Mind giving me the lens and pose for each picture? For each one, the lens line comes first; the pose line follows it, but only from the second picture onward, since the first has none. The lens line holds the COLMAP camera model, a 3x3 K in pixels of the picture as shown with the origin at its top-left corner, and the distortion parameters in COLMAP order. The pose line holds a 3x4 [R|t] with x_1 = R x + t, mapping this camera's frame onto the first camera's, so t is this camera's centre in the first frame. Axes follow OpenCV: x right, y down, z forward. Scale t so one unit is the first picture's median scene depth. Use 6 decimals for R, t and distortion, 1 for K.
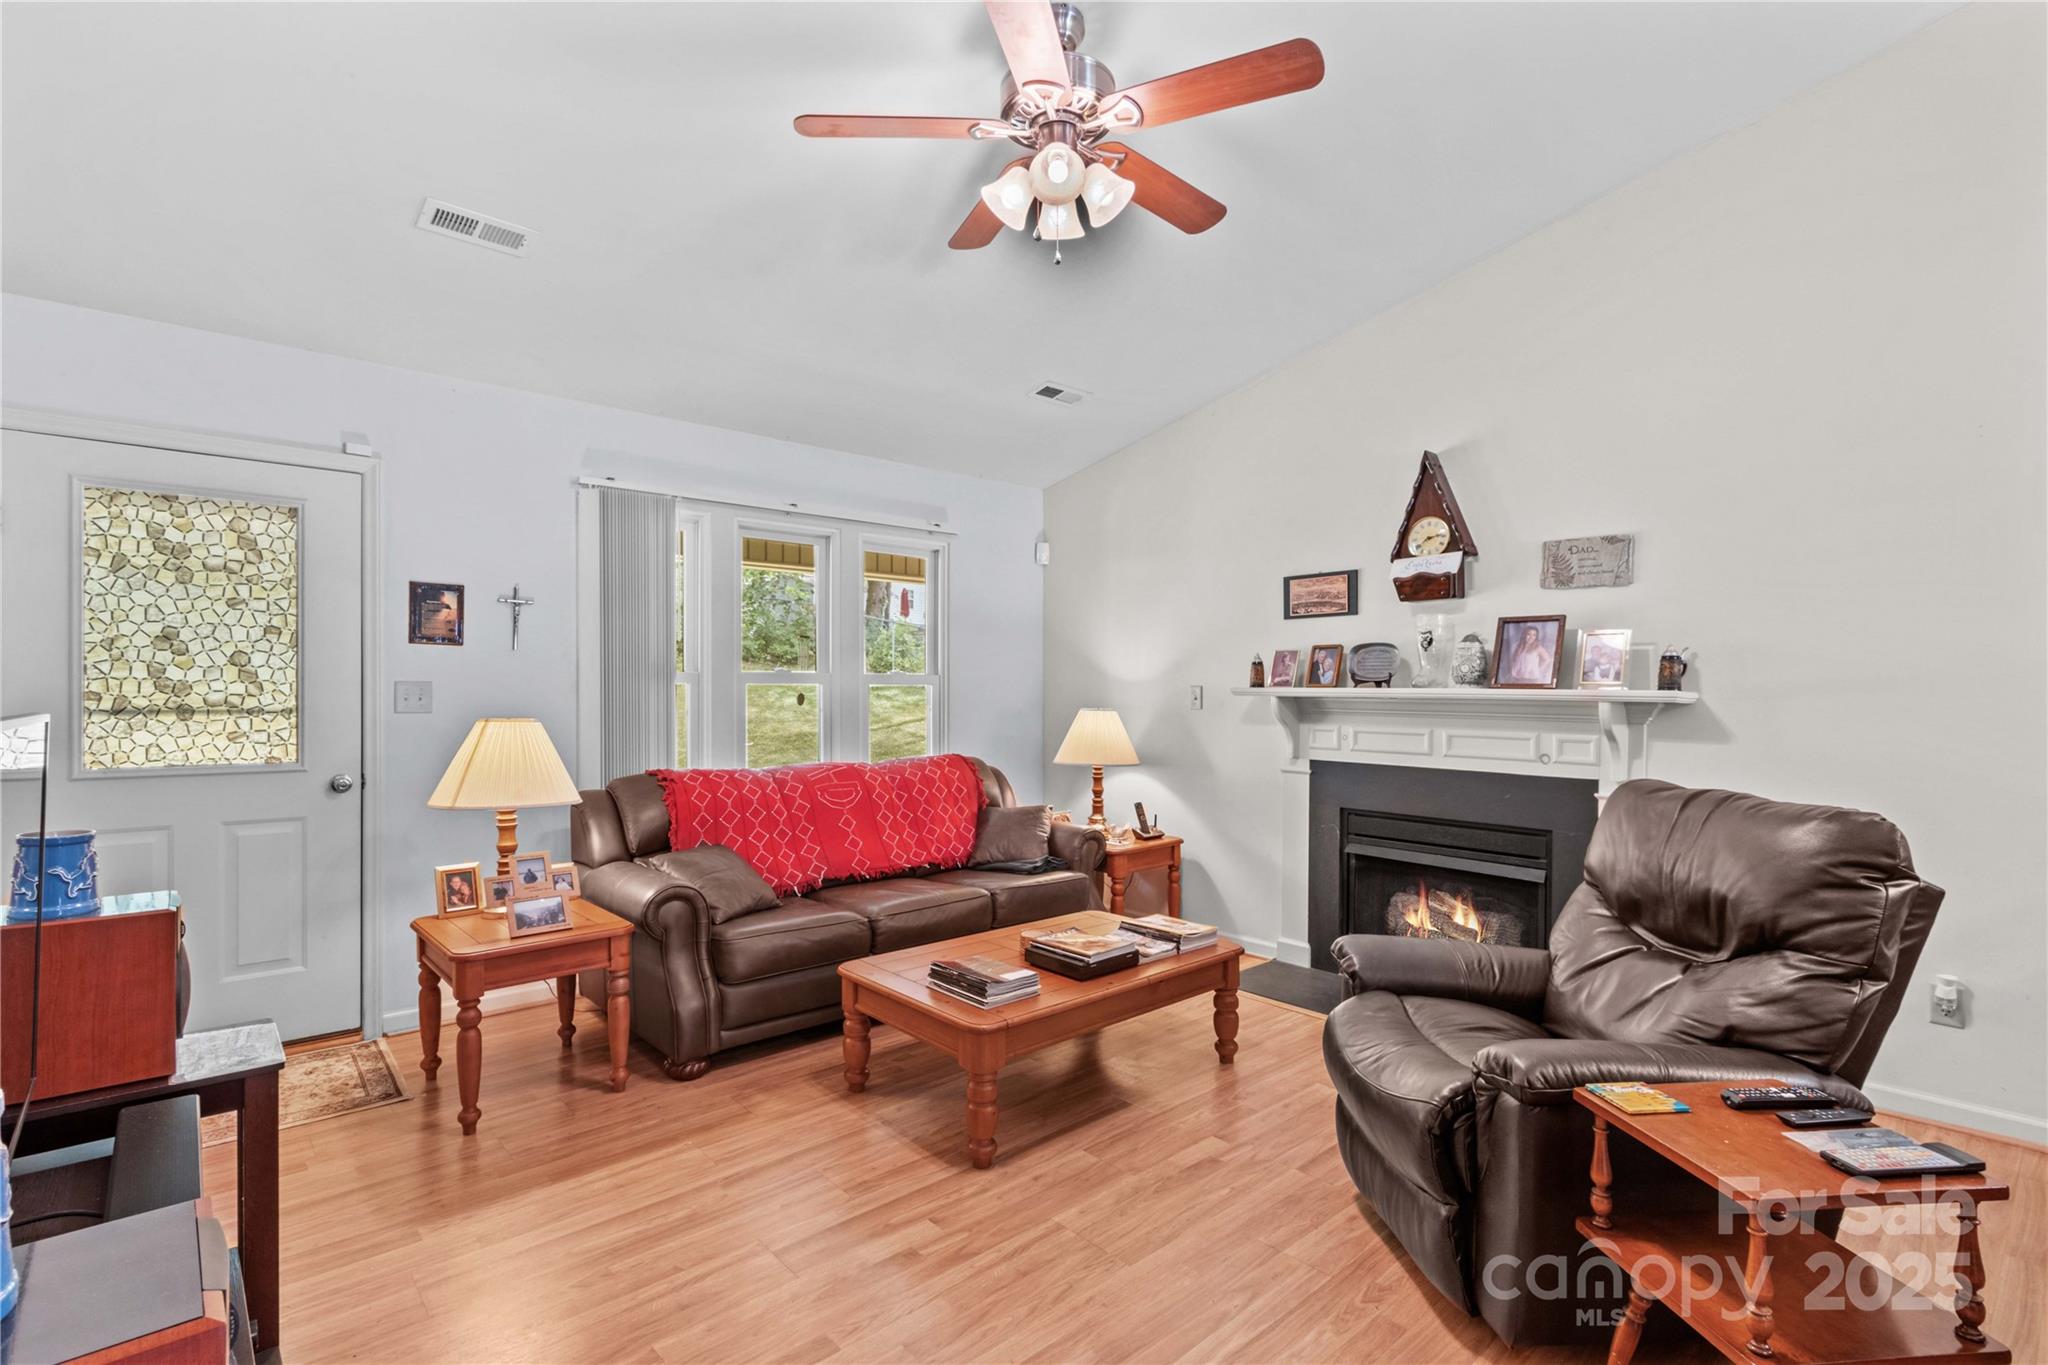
lens RADIAL K [[952.1, 0, 1026.4], [0, 952.1, 692.7], [0, 0, 1]] dist [0.002332, -0.002244]
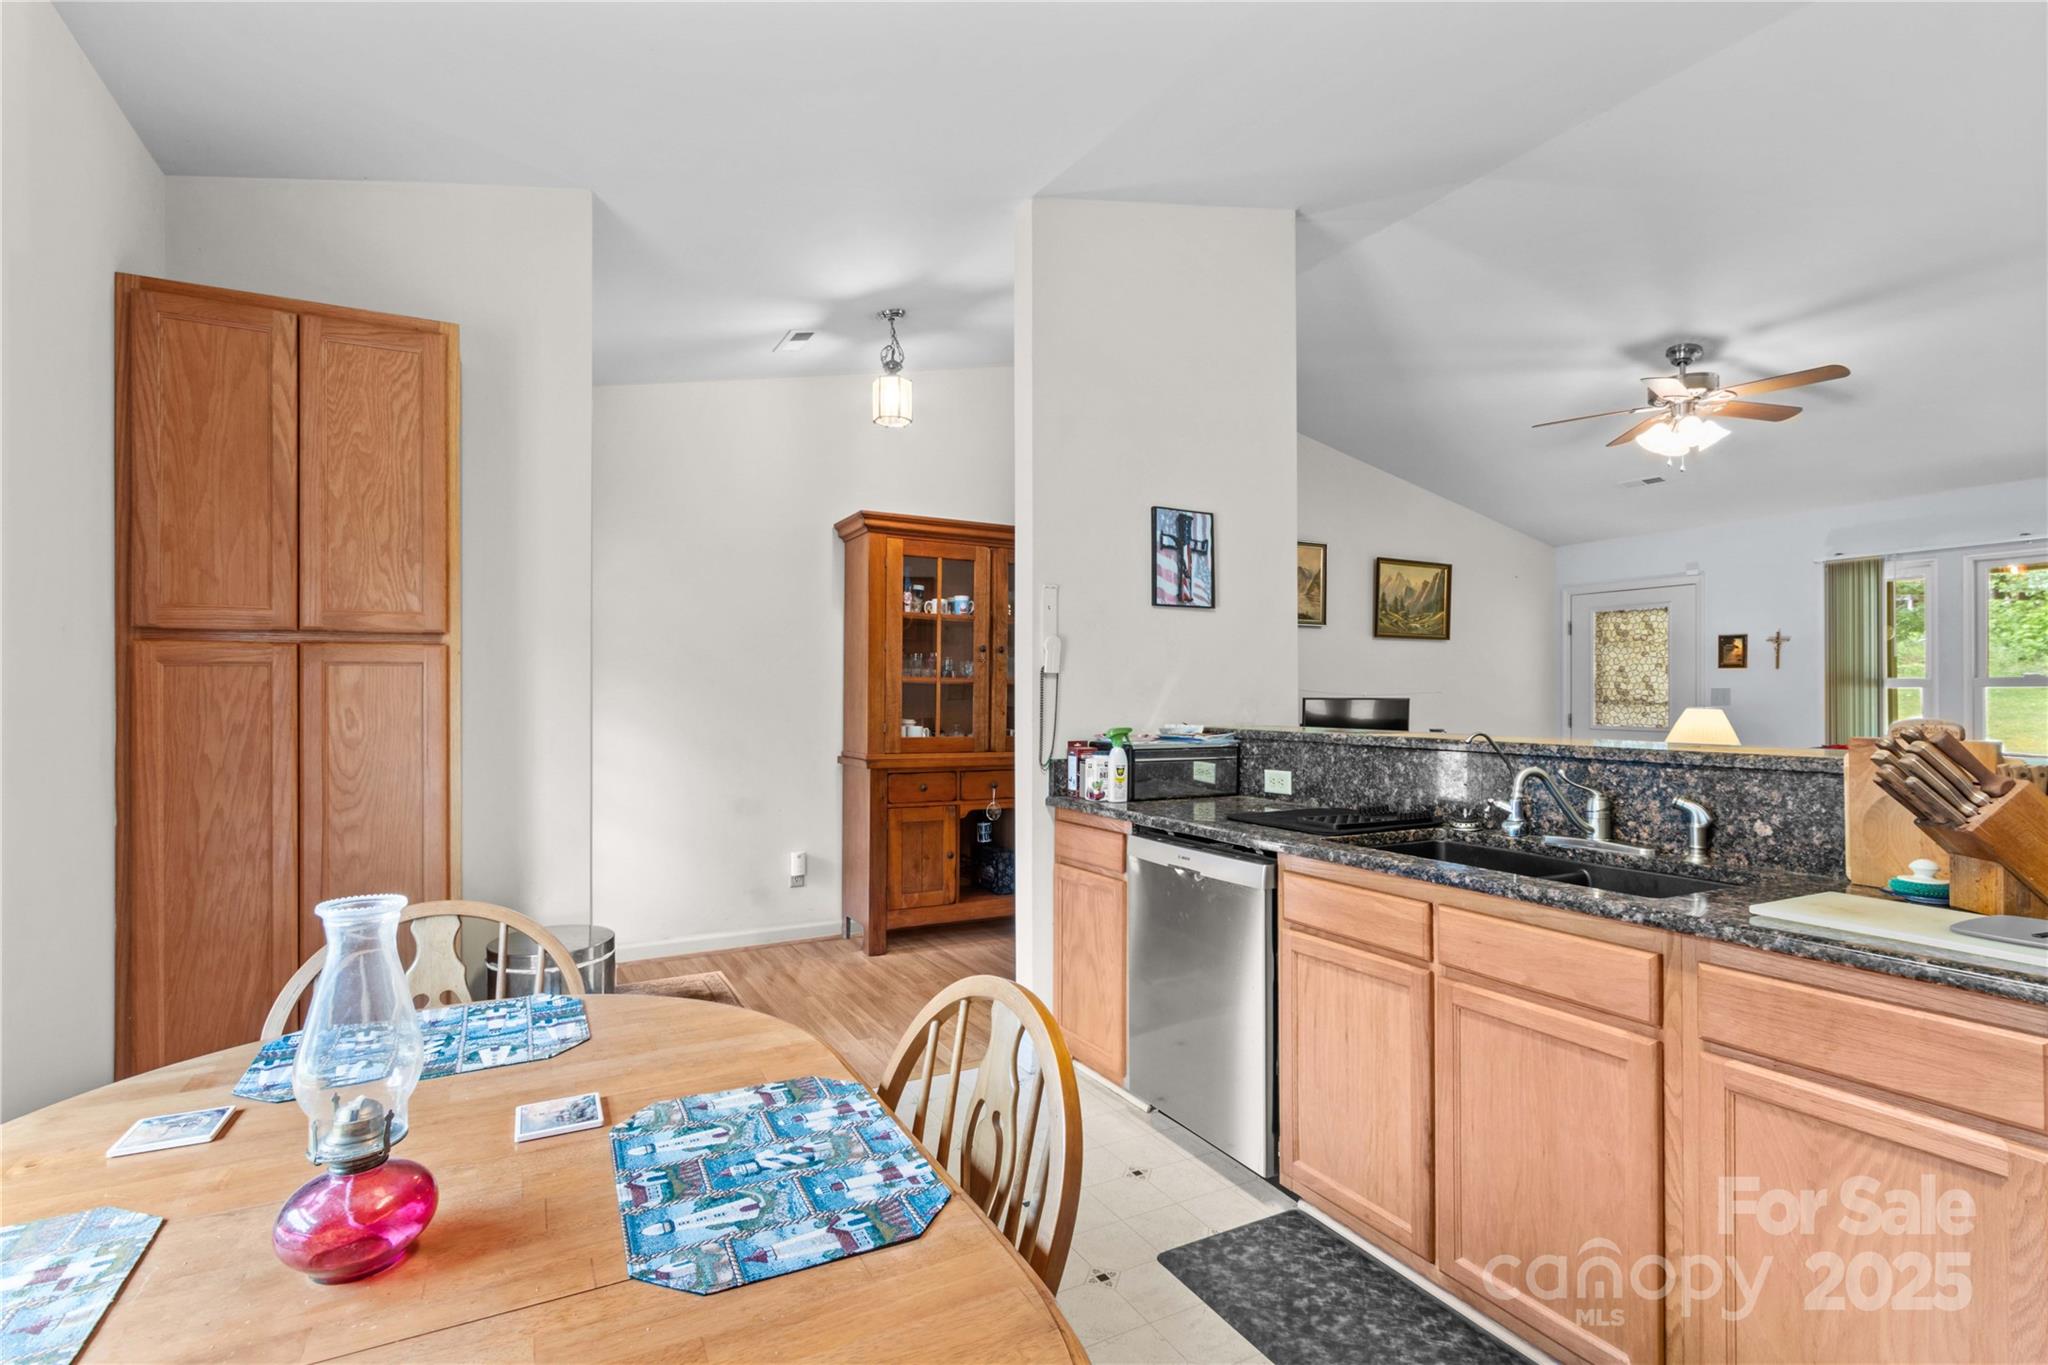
lens RADIAL K [[952.1, 0, 1011.2], [0, 952.1, 689.8], [0, 0, 1]] dist [0.002332, -0.002244]
pose [[-0.239435, -0.006564, -0.970890, 1.404391], [0.000635, 0.999976, -0.006917, 0.002893], [0.970912, -0.002272, -0.239425, 0.084278]]
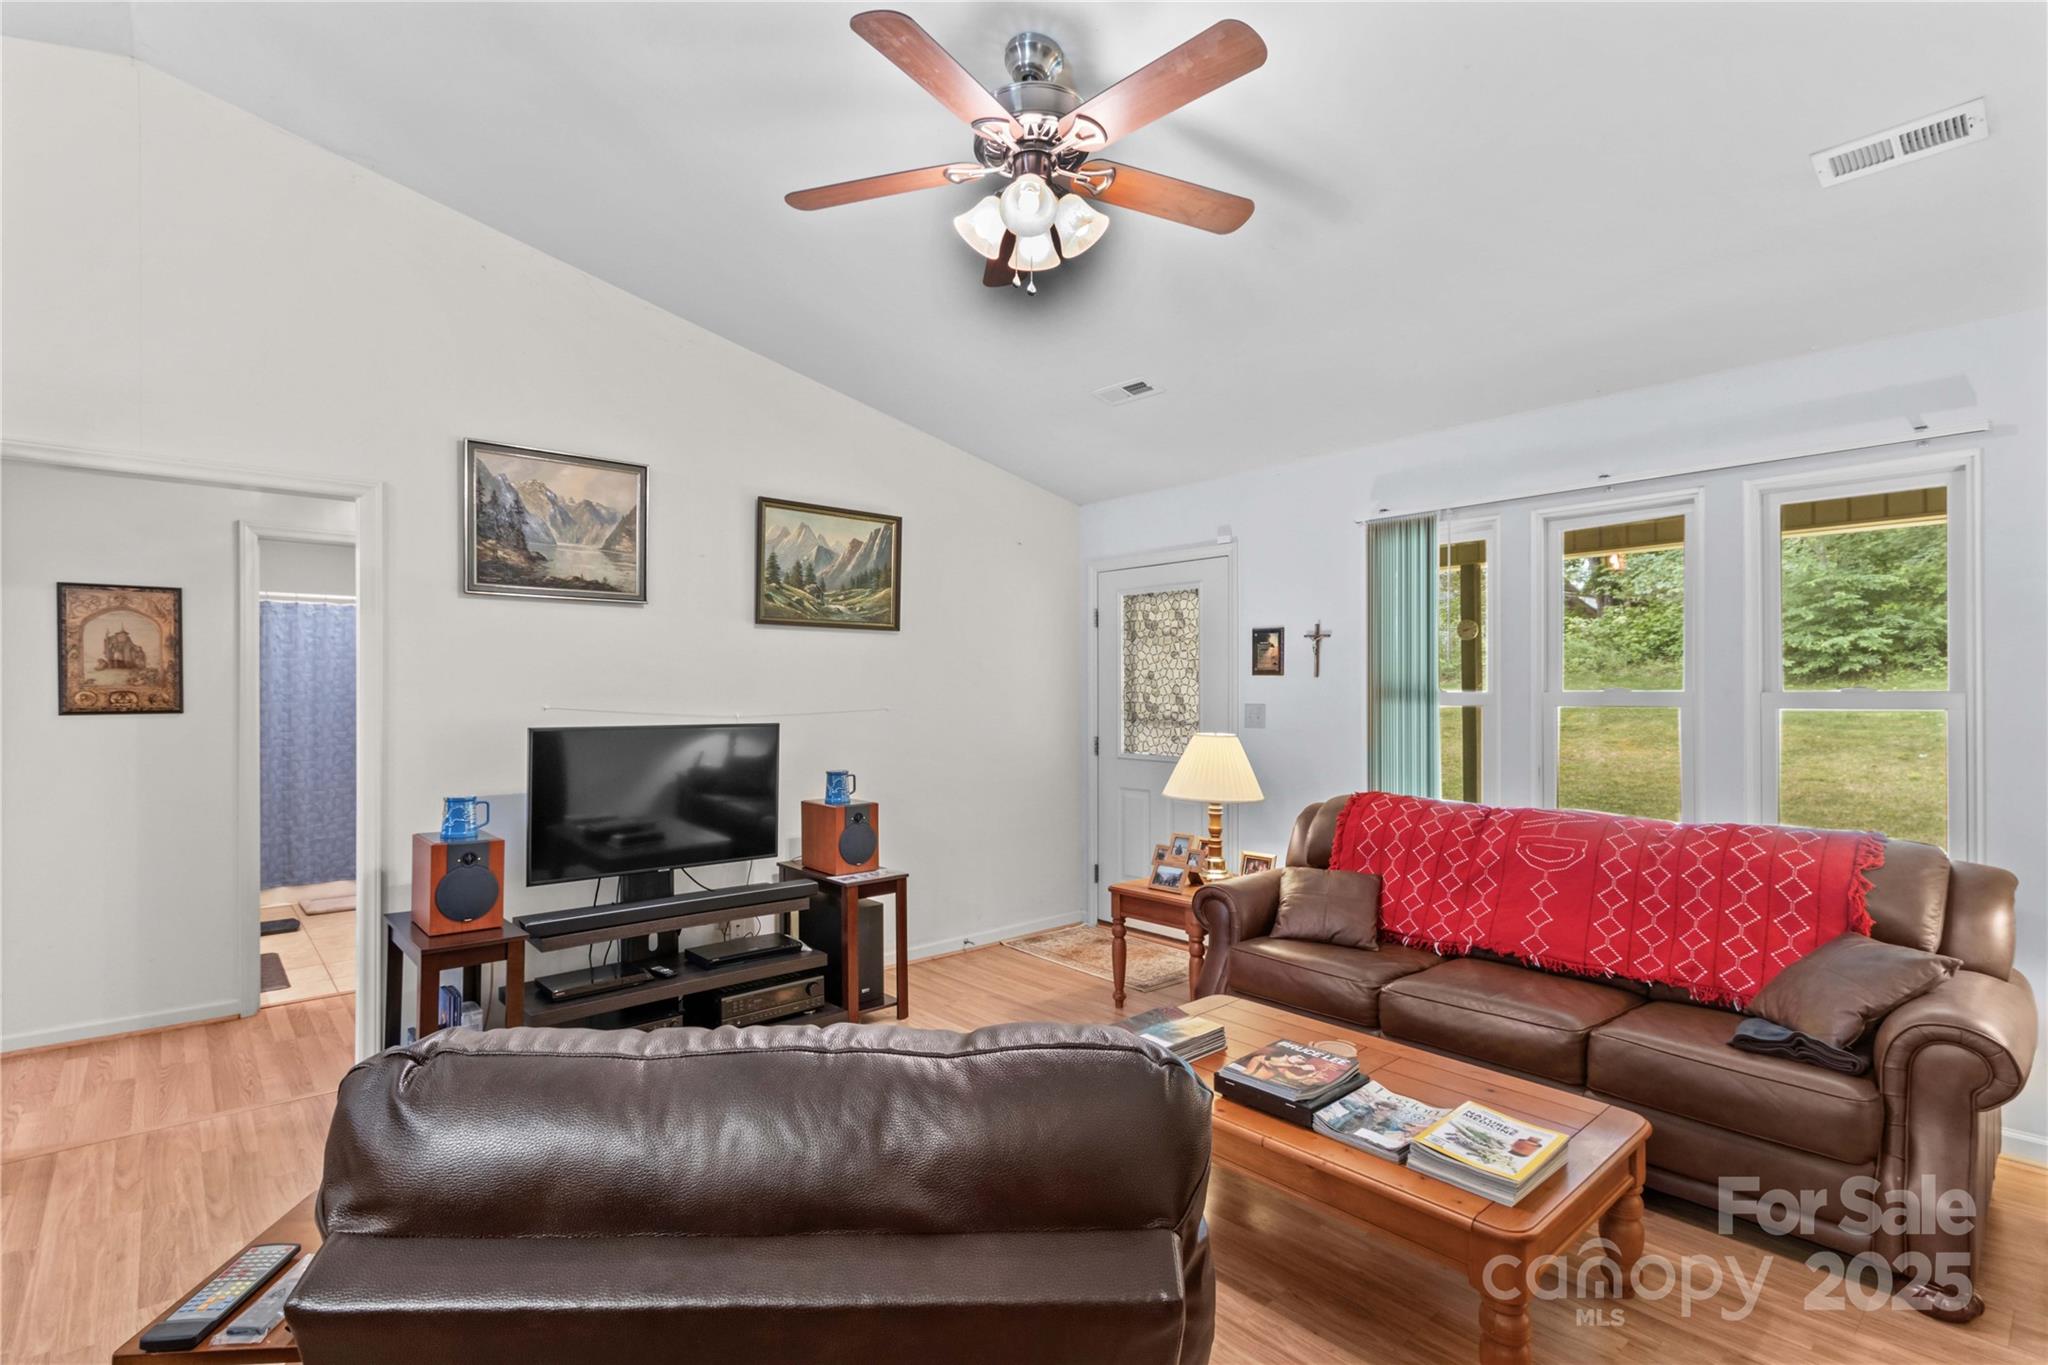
lens RADIAL K [[952.1, 0, 992.7], [0, 952.1, 692.9], [0, 0, 1]] dist [0.002332, -0.002244]
pose [[-0.021416, -0.000758, -0.999770, 0.637464], [0.001418, 0.999999, -0.000789, -0.024705], [0.999770, -0.001434, -0.021415, 0.614638]]
